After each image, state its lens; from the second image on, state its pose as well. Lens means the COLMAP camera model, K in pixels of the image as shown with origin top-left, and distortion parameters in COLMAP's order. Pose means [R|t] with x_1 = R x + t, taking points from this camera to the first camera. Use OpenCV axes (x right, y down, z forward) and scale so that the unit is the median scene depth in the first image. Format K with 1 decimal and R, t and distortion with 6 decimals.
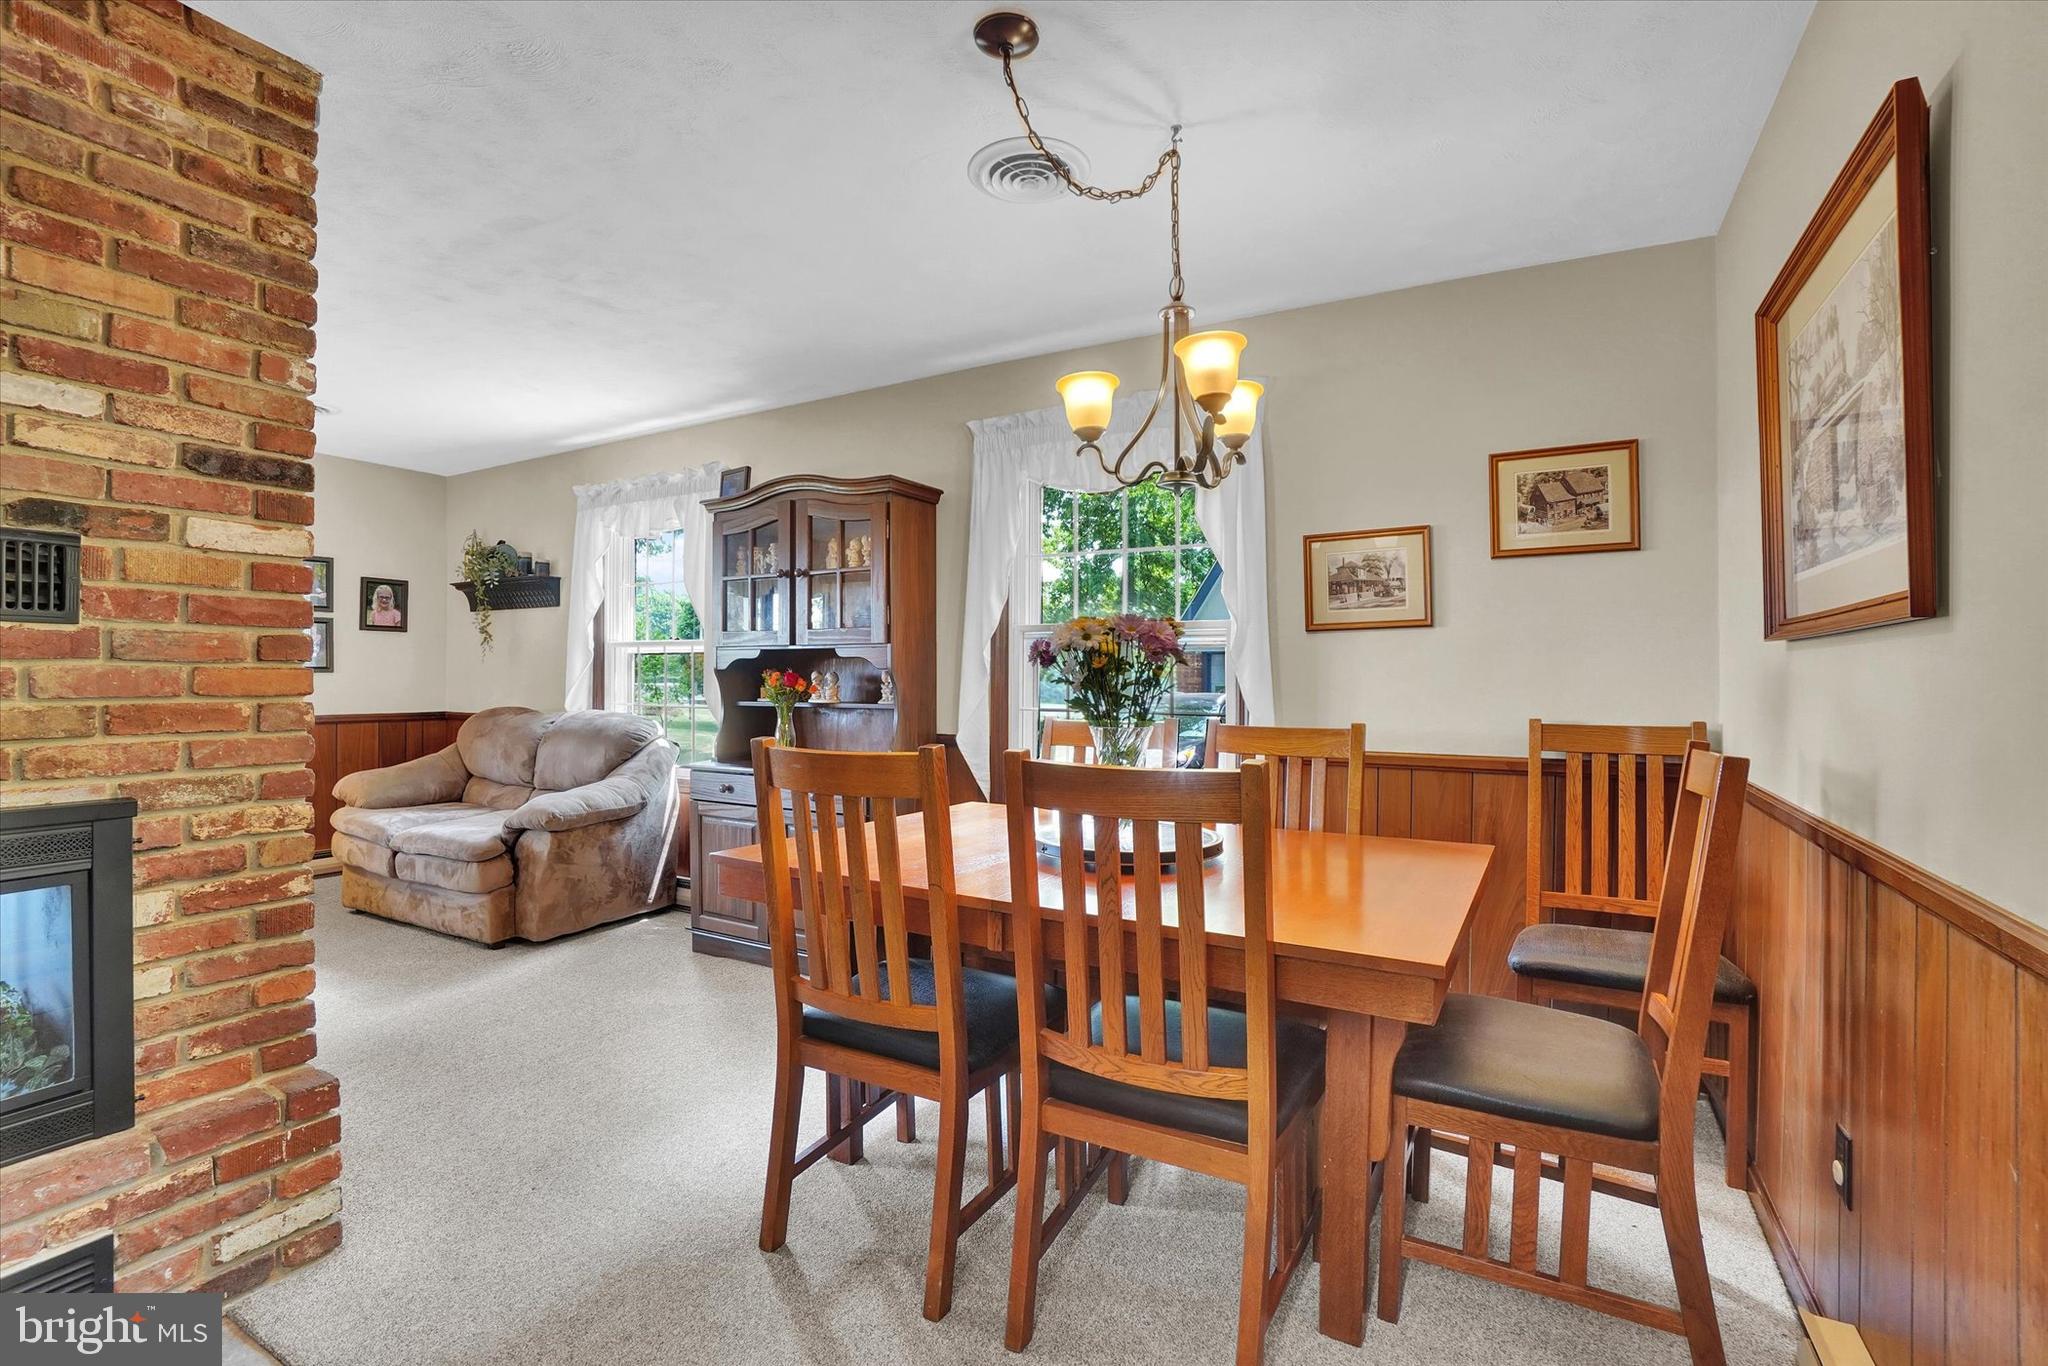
lens RADIAL K [[924.2, 0, 1013.3], [0, 924.2, 679.0], [0, 0, 1]] dist [-0.051489, 0.015322]
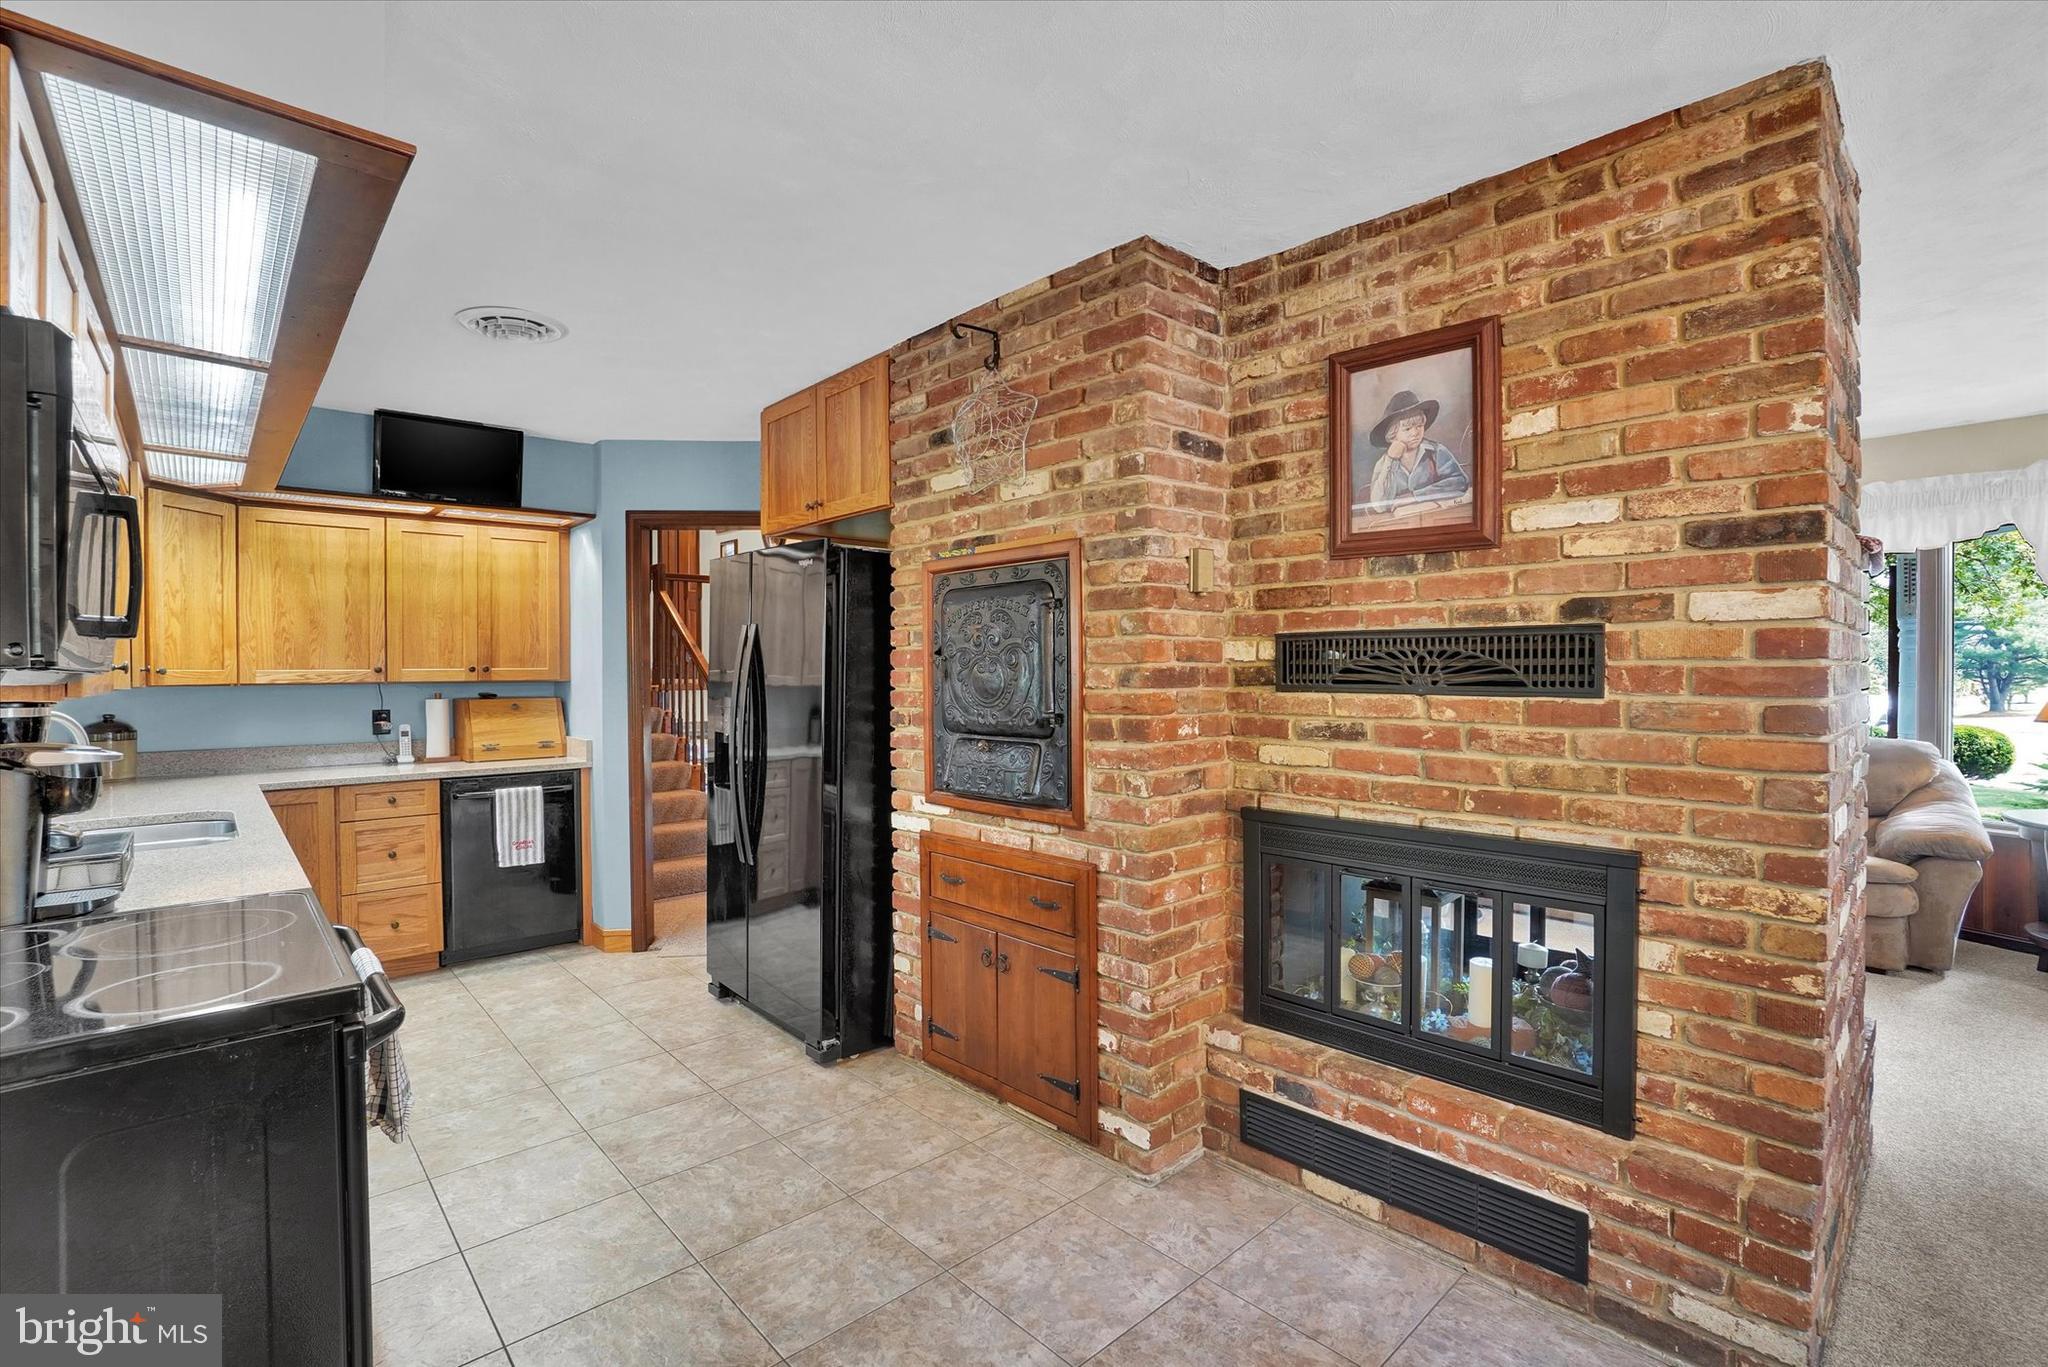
lens RADIAL K [[924.2, 0, 1019.5], [0, 924.2, 676.2], [0, 0, 1]] dist [-0.051489, 0.015322]
pose [[-0.300829, 0.007099, -0.953652, 0.312088], [0.001707, 0.999975, 0.006906, -0.092417], [0.953676, 0.000450, -0.300834, 0.566243]]
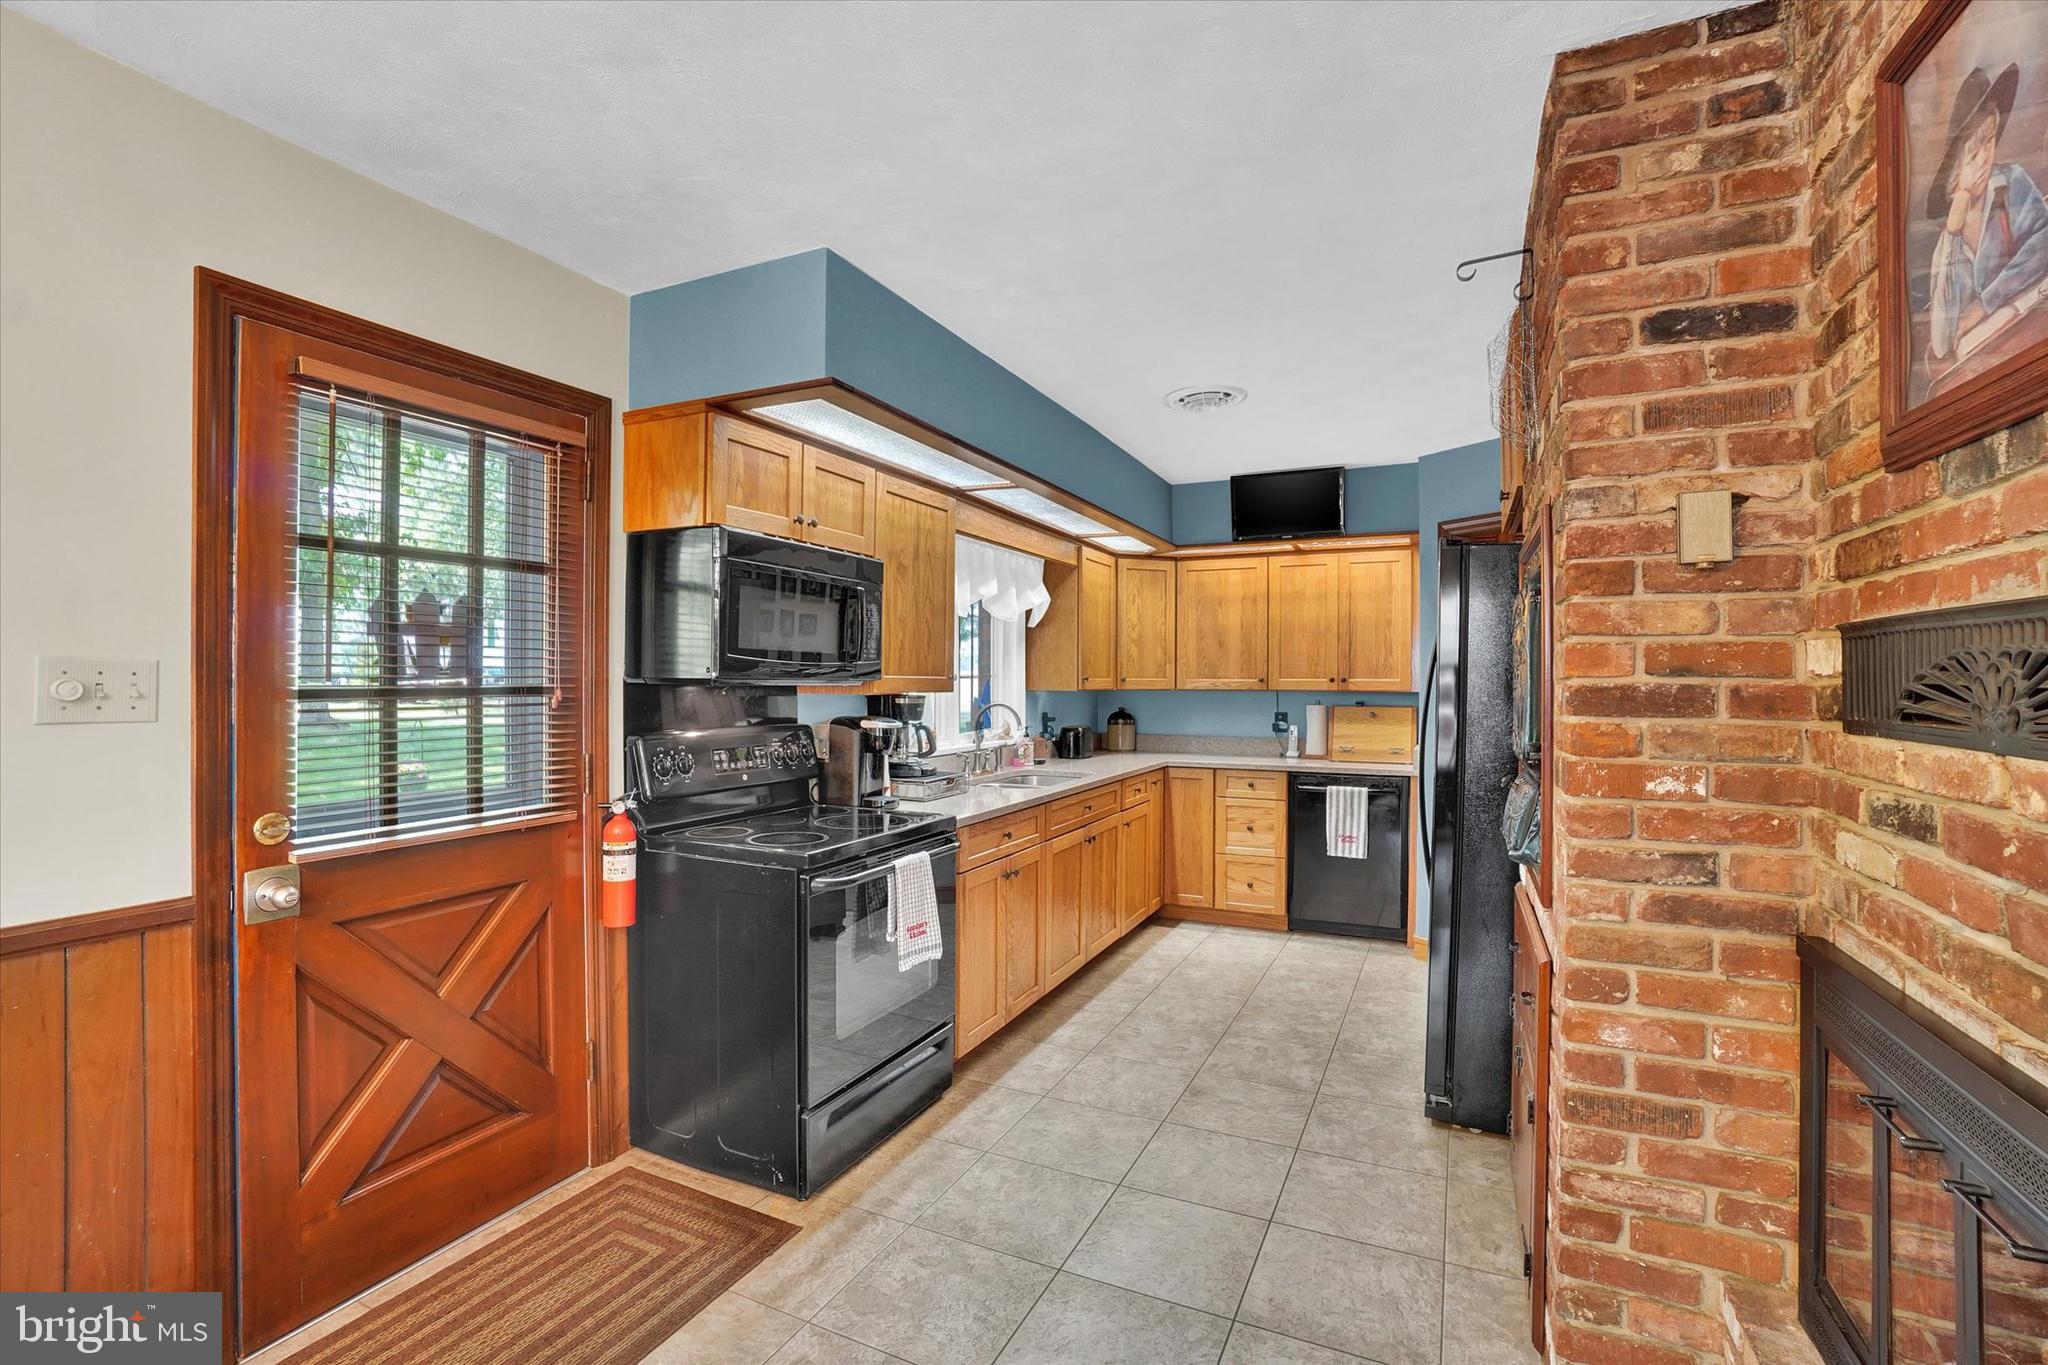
lens RADIAL K [[924.2, 0, 1019.8], [0, 924.2, 684.1], [0, 0, 1]] dist [-0.051489, 0.015322]
pose [[-0.996637, -0.006585, -0.081678, -0.429366], [-0.007237, 0.999944, 0.007683, -0.099135], [0.081622, 0.008248, -0.996629, 1.204769]]
